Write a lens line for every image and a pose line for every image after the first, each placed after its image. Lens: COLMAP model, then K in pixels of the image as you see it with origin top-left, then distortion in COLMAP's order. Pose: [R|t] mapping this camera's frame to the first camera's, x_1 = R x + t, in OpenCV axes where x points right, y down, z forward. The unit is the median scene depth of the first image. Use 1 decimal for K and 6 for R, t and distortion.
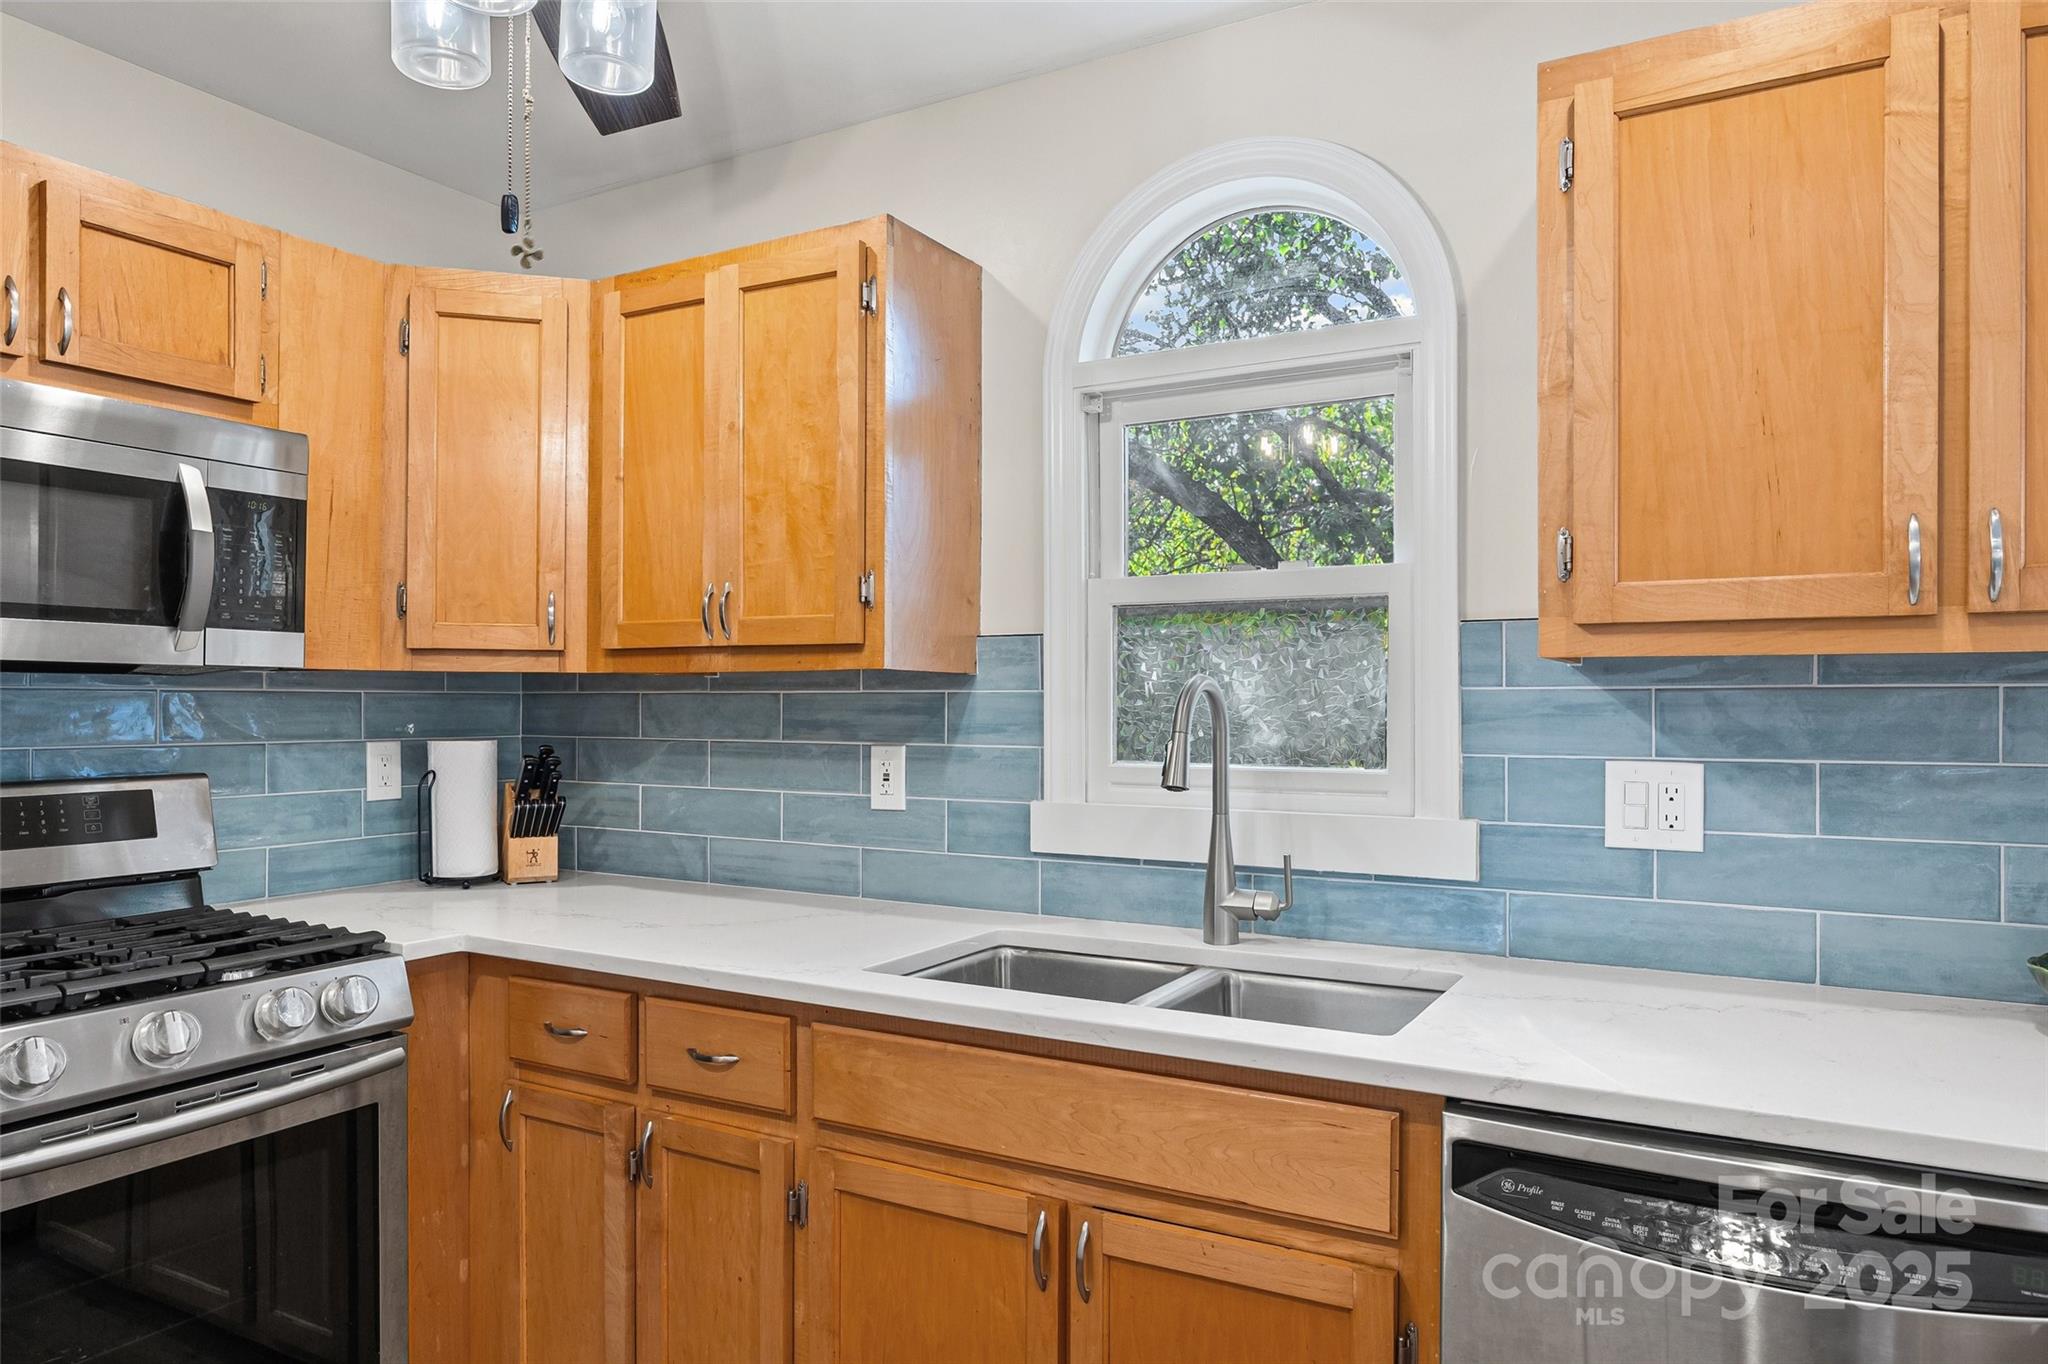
lens RADIAL K [[1301.8, 0, 1023.8], [0, 1301.8, 693.6], [0, 0, 1]] dist [0.001482, 0.000383]
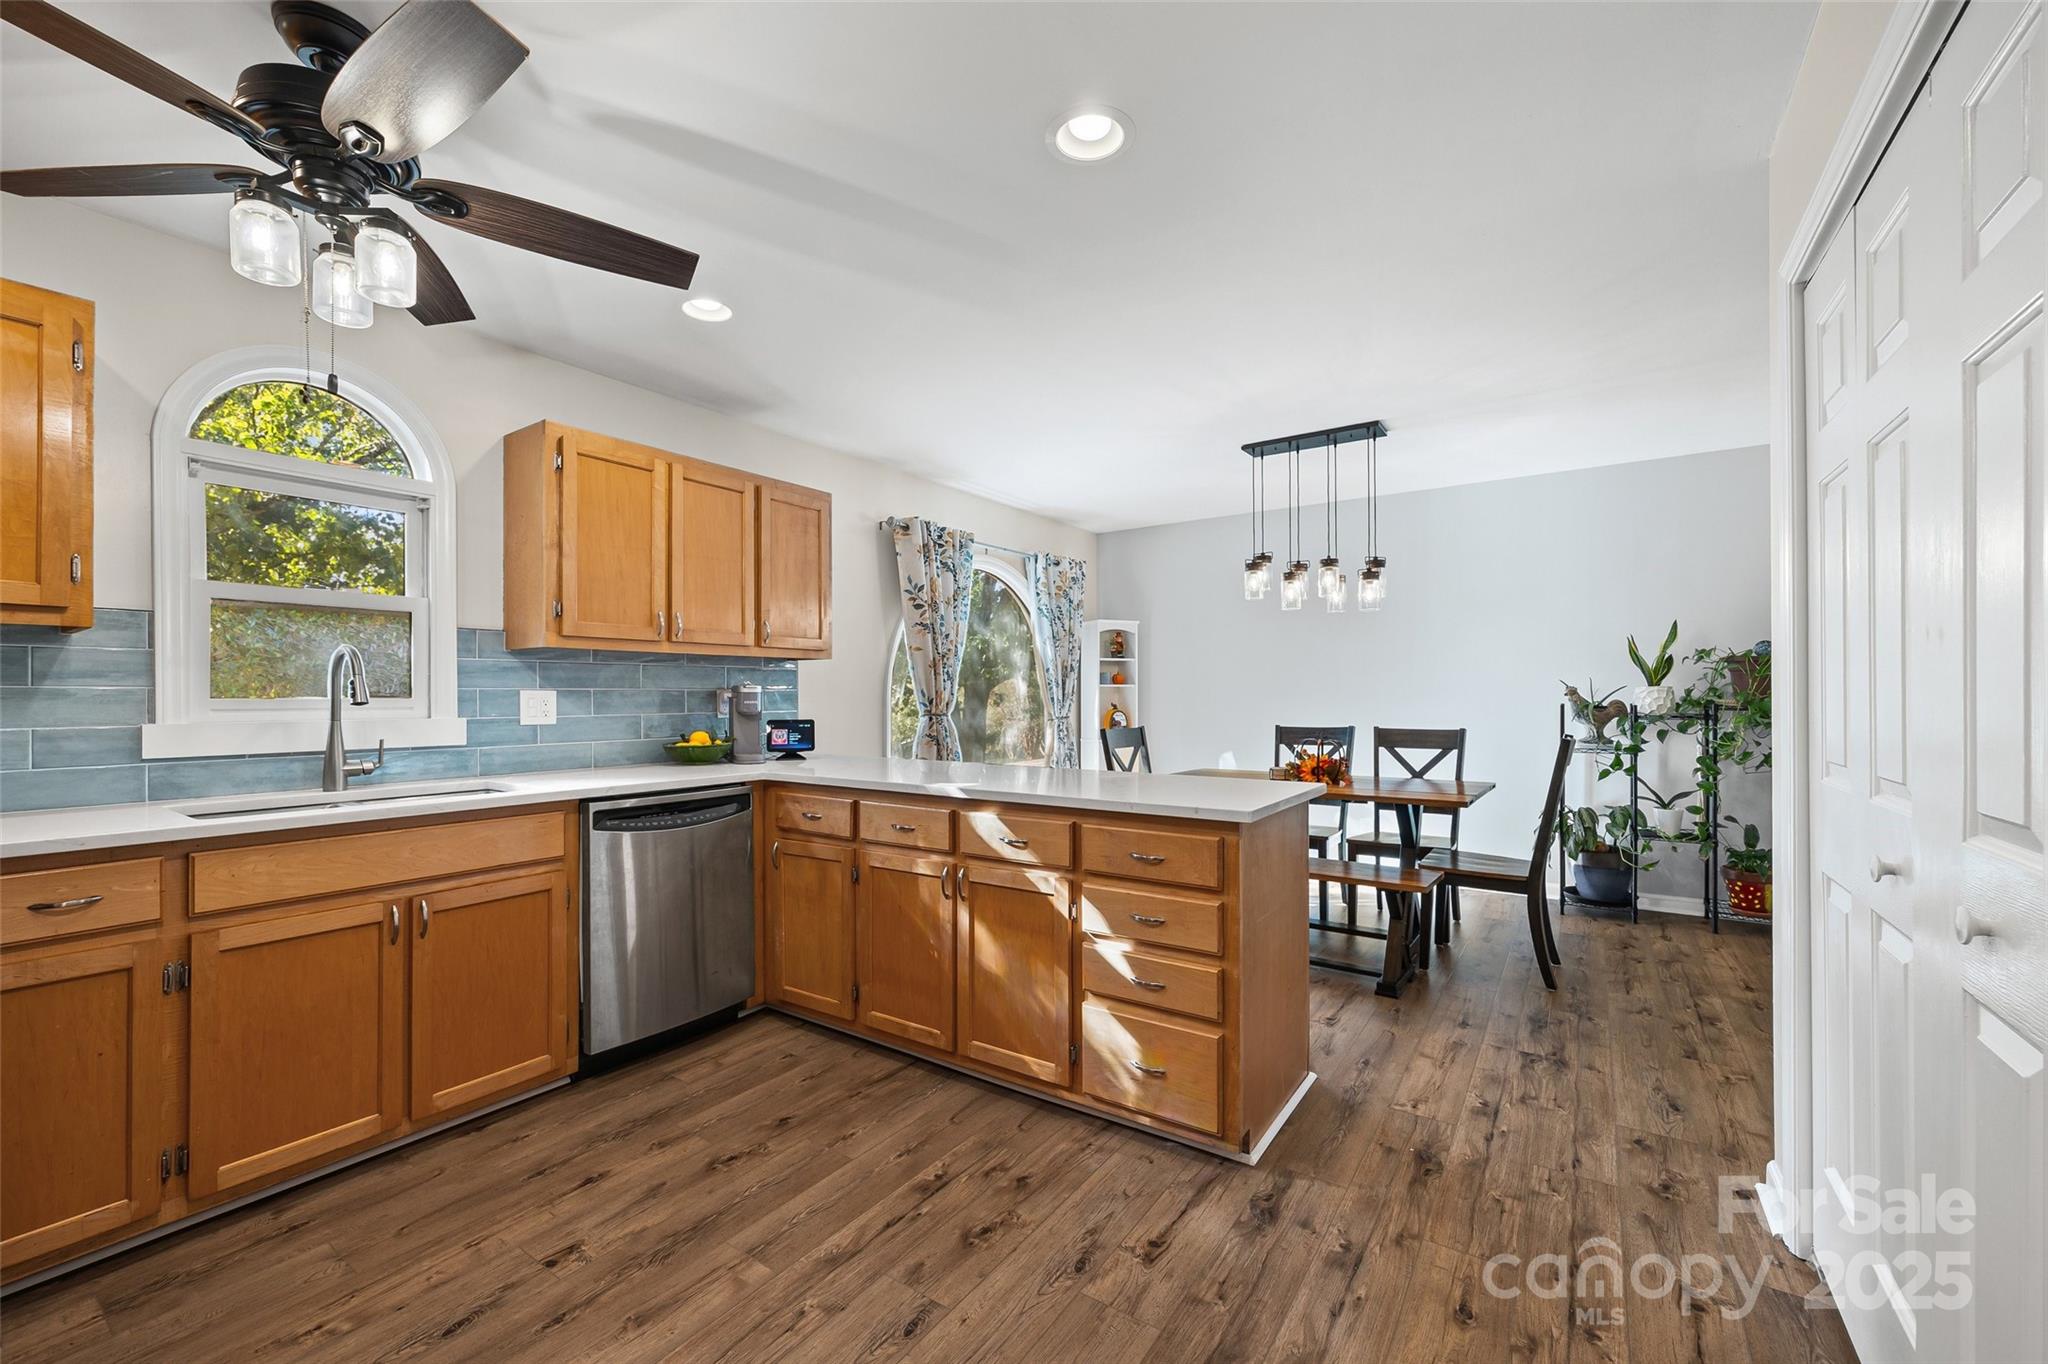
lens RADIAL K [[827.0, 0, 1022.1], [0, 827.0, 690.4], [0, 0, 1]] dist [0.000526, 0.000086]
pose [[0.069488, 0.005119, 0.997570, -1.020586], [-0.002378, 0.999985, -0.004966, 0.055701], [-0.997580, -0.002027, 0.069499, -0.055291]]
